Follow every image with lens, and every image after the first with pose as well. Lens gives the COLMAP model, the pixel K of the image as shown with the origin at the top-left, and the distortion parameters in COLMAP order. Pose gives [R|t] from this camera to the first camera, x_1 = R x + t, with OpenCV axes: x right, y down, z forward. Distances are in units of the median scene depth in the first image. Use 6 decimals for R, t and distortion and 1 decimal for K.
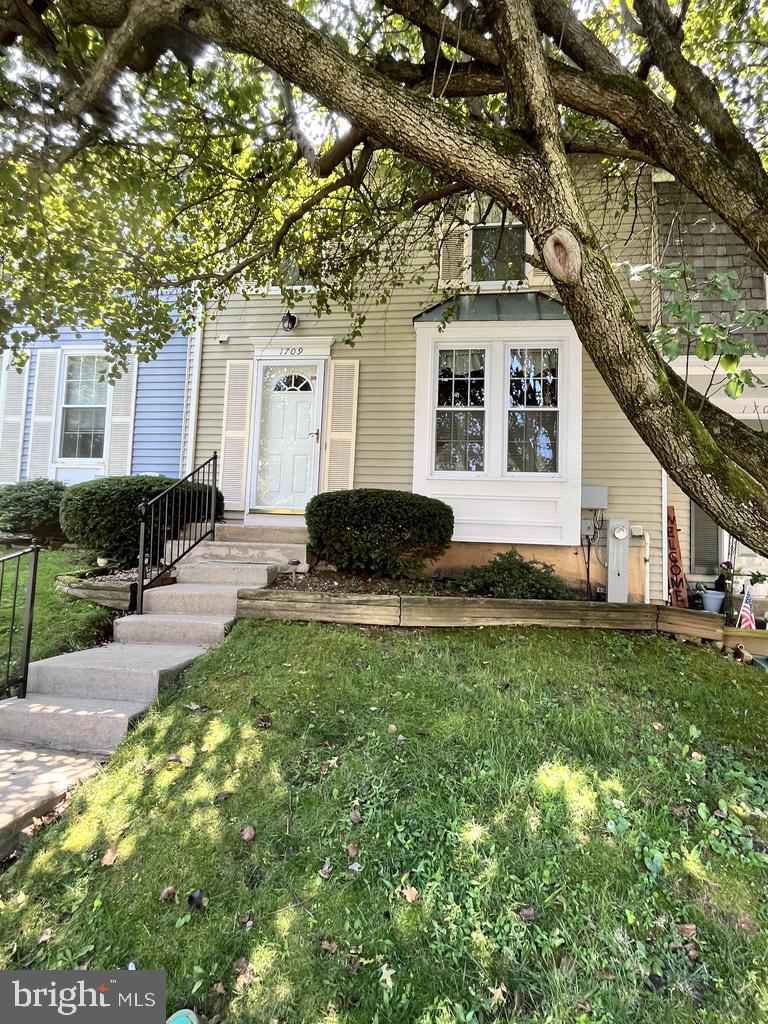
lens RADIAL K [[553.7, 0, 387.9], [0, 553.7, 511.1], [0, 0, 1]] dist [-0.001645, -0.000024]
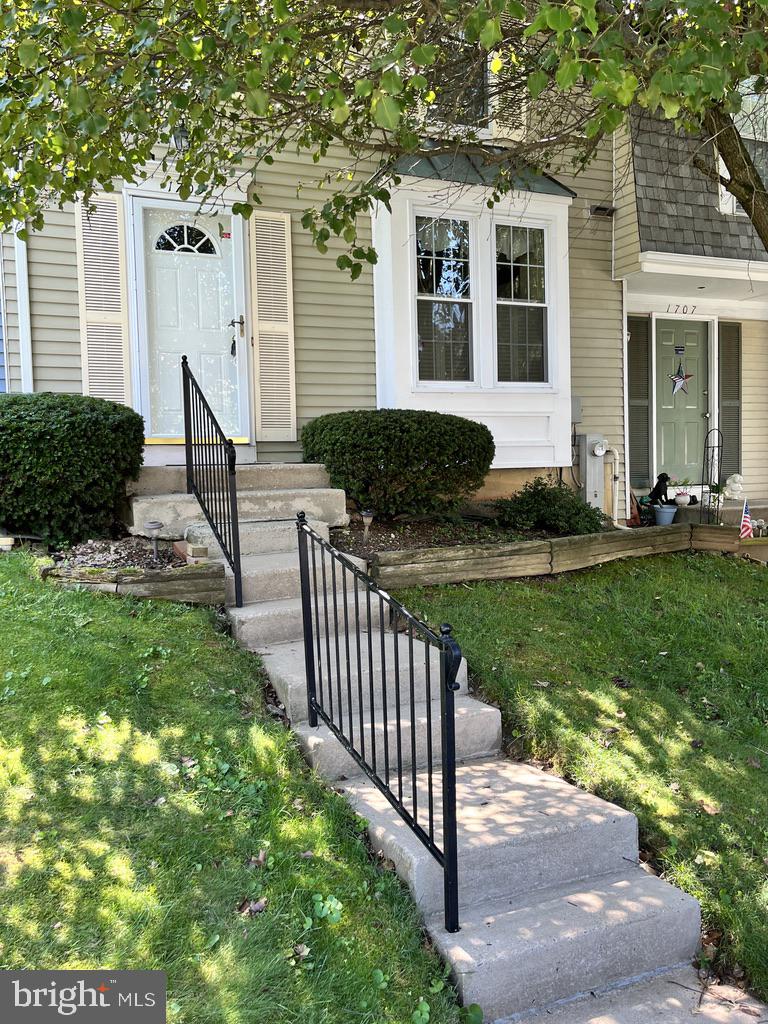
lens RADIAL K [[855.1, 0, 379.0], [0, 855.1, 513.1], [0, 0, 1]] dist [0.054813, -0.070281]
pose [[0.845061, -0.088999, 0.527211, -0.616989], [0.023132, 0.991211, 0.130249, -0.047171], [-0.534170, -0.097873, 0.839692, 0.013229]]
